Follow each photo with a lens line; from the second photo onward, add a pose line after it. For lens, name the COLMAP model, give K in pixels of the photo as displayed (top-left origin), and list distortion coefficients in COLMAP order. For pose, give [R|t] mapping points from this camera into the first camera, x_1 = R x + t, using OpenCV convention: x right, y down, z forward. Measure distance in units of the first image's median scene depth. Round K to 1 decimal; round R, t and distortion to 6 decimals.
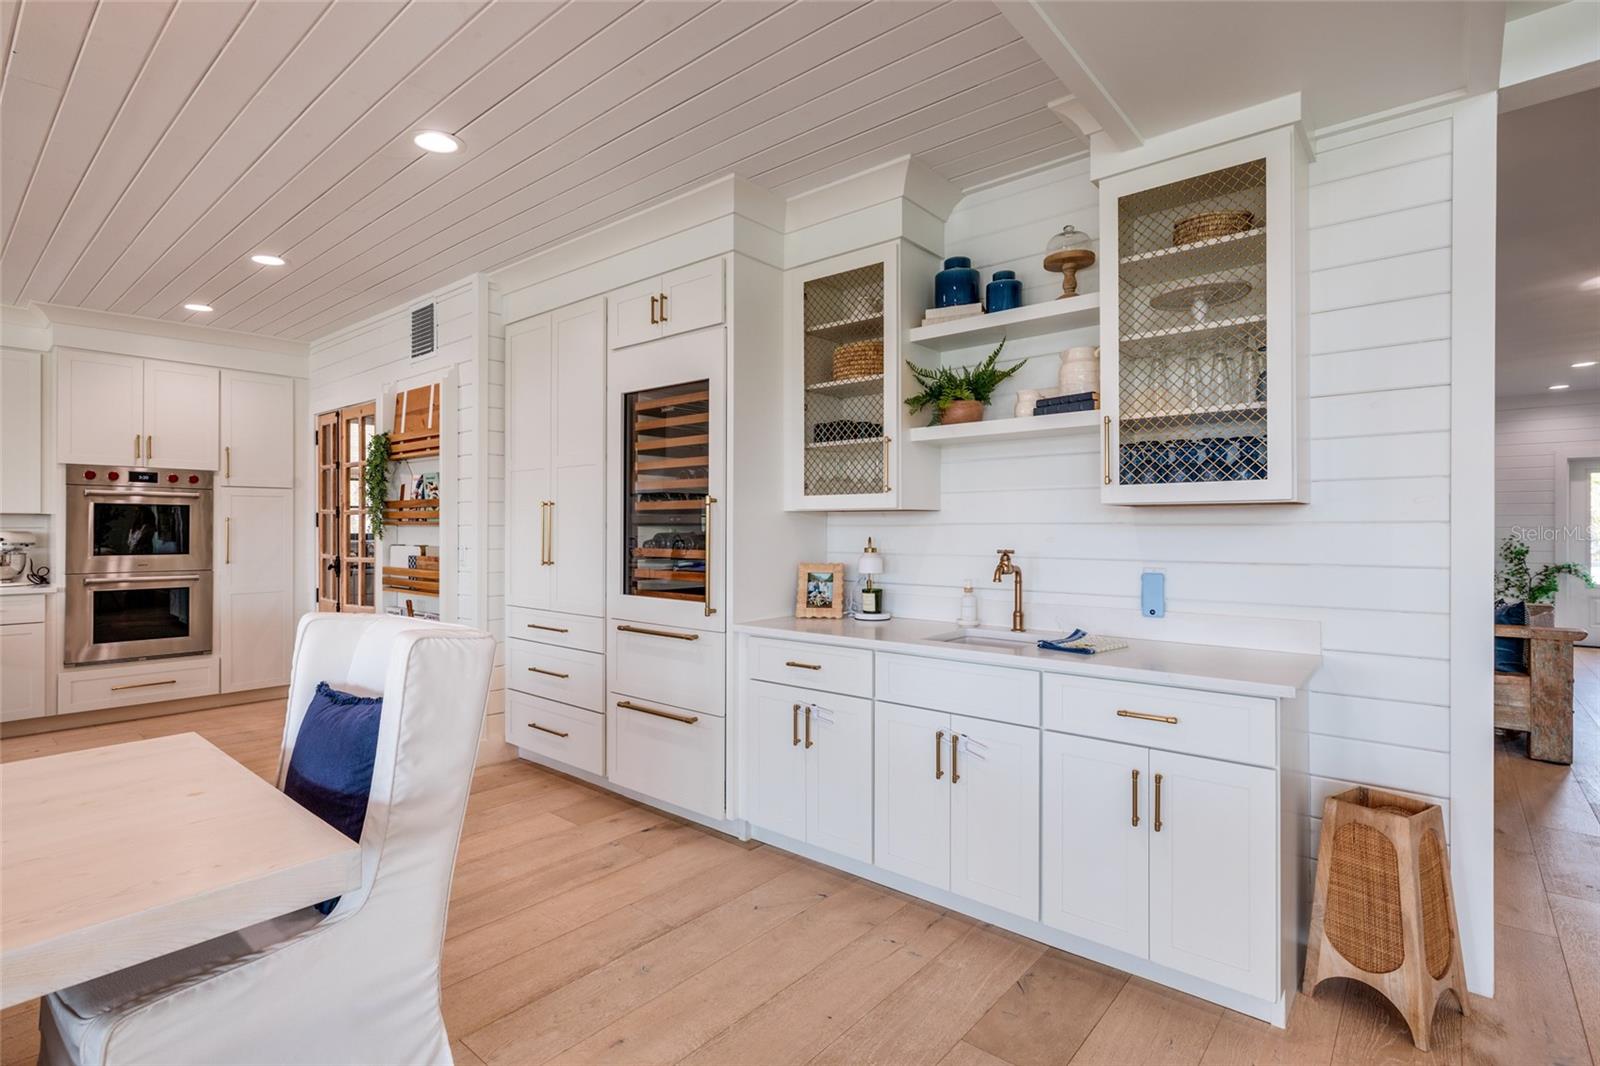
lens RADIAL K [[748.6, 0, 793.2], [0, 748.6, 529.5], [0, 0, 1]] dist [-0.002399, -0.000173]
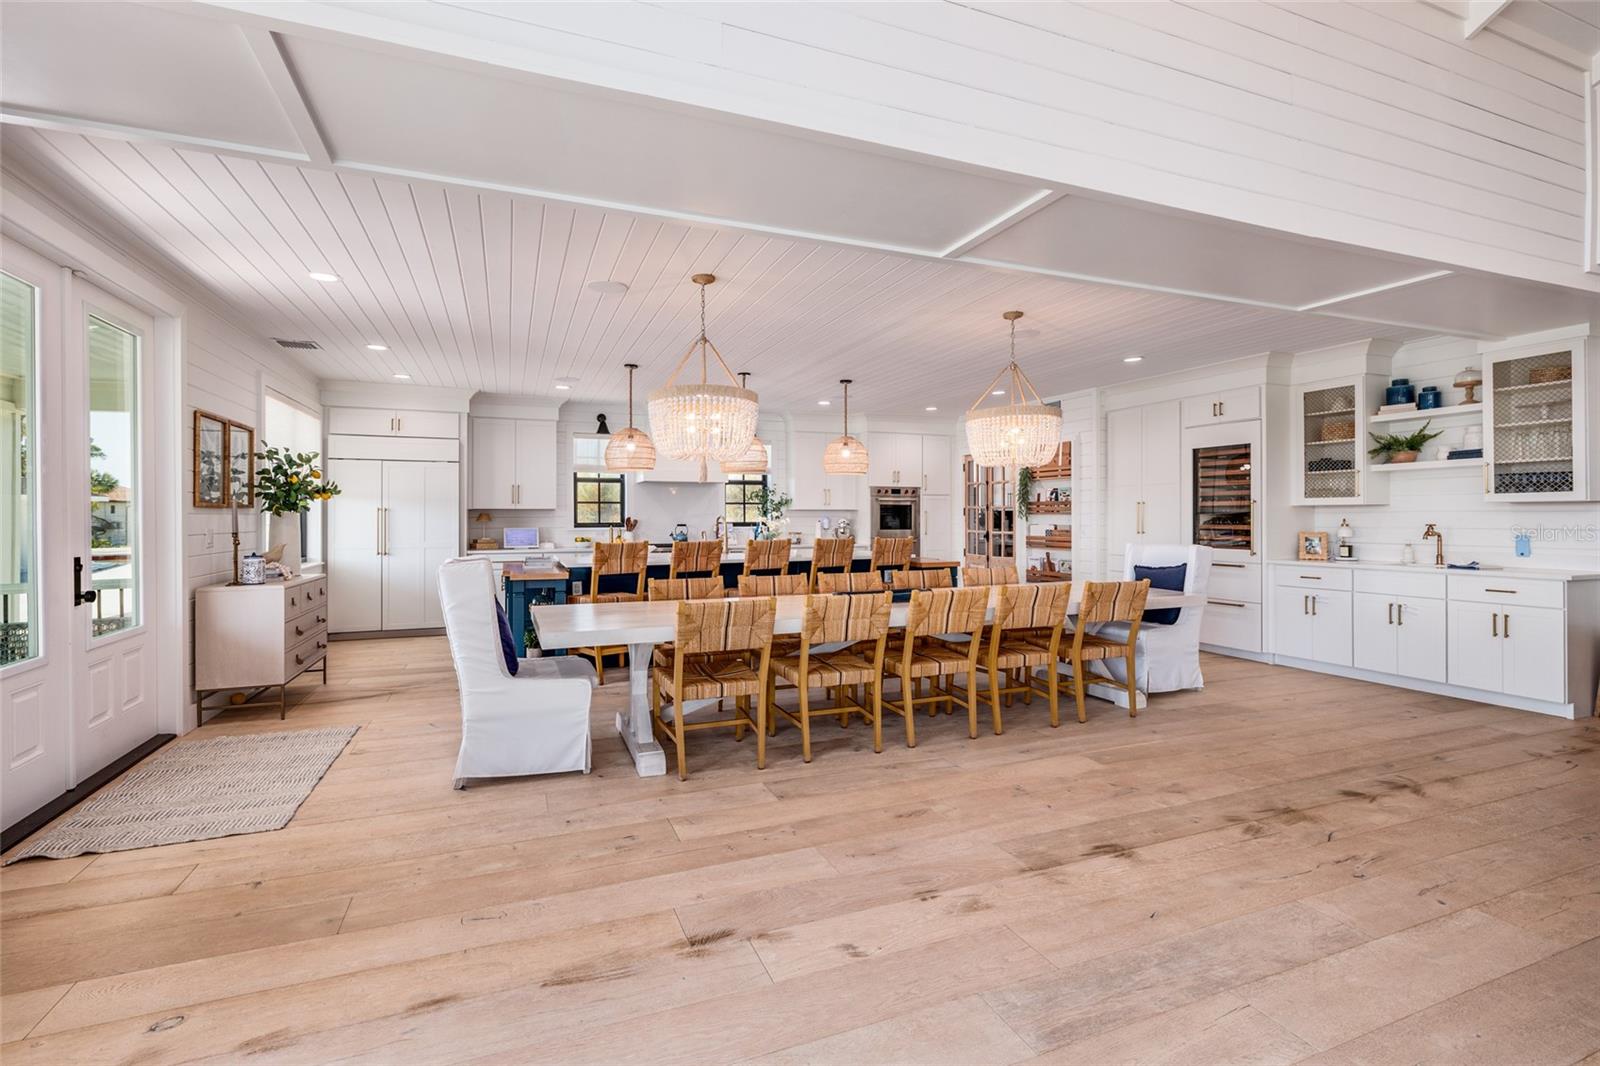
lens RADIAL K [[721.2, 0, 809.7], [0, 721.2, 517.2], [0, 0, 1]] dist [0.006255, 0.000397]
pose [[0.890309, -0.003585, -0.455344, -0.301626], [0.002249, 0.999991, -0.003476, 0.010594], [0.455352, 0.002070, 0.890309, -1.423579]]
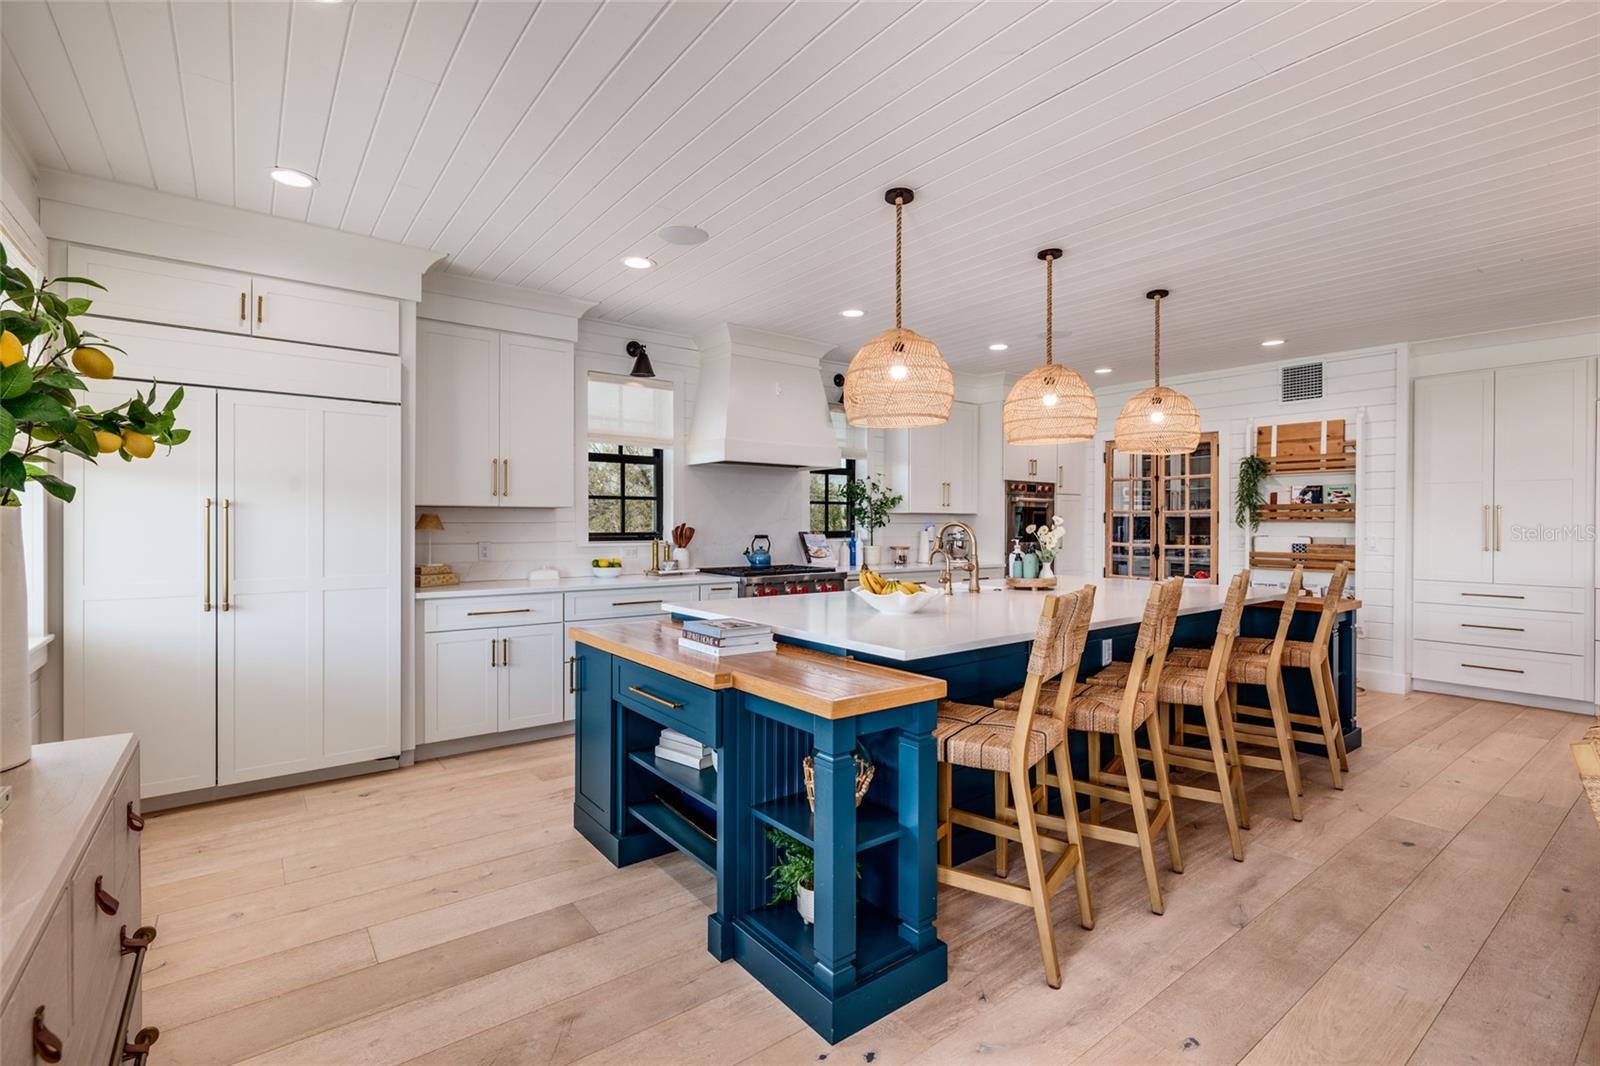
lens RADIAL K [[721.2, 0, 804.8], [0, 721.2, 523.0], [0, 0, 1]] dist [0.006255, 0.000397]
pose [[0.979469, 0.001139, -0.201594, -1.681503], [-0.001876, 0.999992, -0.003465, 0.003831], [0.201588, 0.003772, 0.979463, -0.749336]]
